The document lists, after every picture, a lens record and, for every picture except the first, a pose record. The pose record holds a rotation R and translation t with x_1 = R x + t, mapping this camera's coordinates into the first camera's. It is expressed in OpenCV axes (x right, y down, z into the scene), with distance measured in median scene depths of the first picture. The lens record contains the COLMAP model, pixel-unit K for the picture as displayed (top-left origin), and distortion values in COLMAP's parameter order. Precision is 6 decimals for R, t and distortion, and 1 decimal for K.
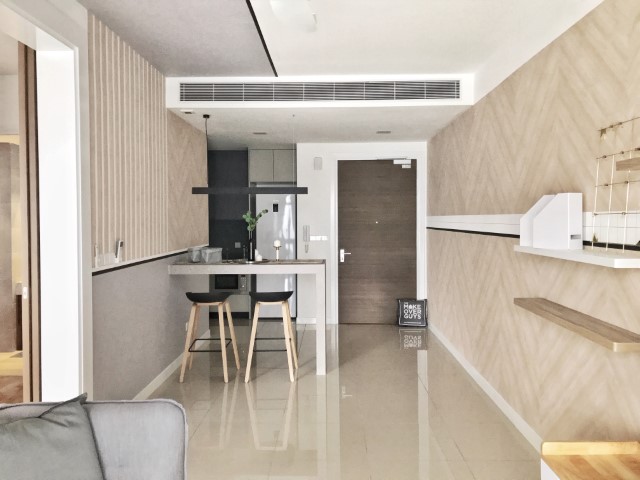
lens RADIAL K [[529.3, 0, 318.6], [0, 529.3, 226.5], [0, 0, 1]] dist [0.039340, 0.004052]
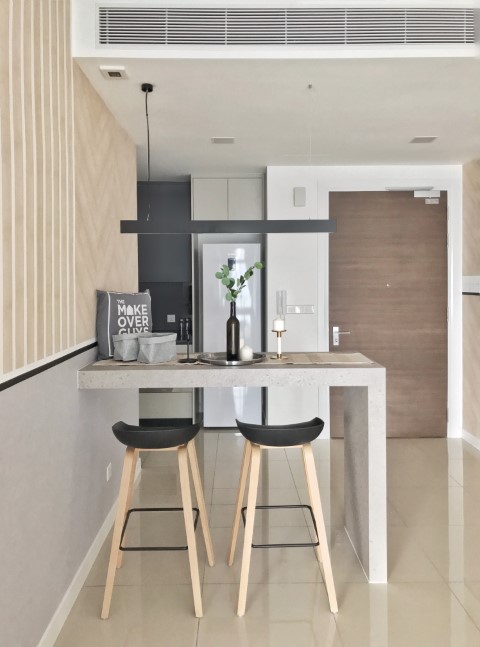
lens RADIAL K [[533.3, 0, 240.5], [0, 533.3, 291.6], [0, 0, 1]] dist [0.012042, 0.006441]
pose [[0.999139, -0.001626, 0.041455, -0.143030], [0.001461, 0.999991, 0.004016, -0.004146], [-0.041461, -0.003952, 0.999132, 0.468865]]
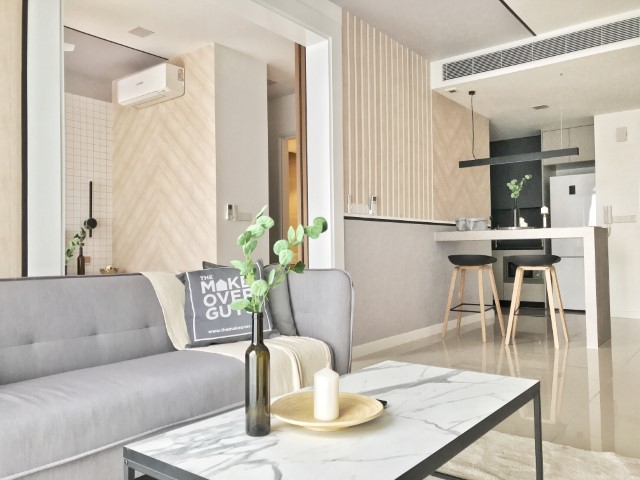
lens RADIAL K [[529.3, 0, 318.6], [0, 529.3, 226.5], [0, 0, 1]] dist [0.039340, 0.004052]
pose [[0.803953, -0.029116, -0.593980, 0.166998], [-0.002984, 0.998591, -0.052988, 0.115553], [0.594686, 0.044372, 0.802733, -0.013882]]
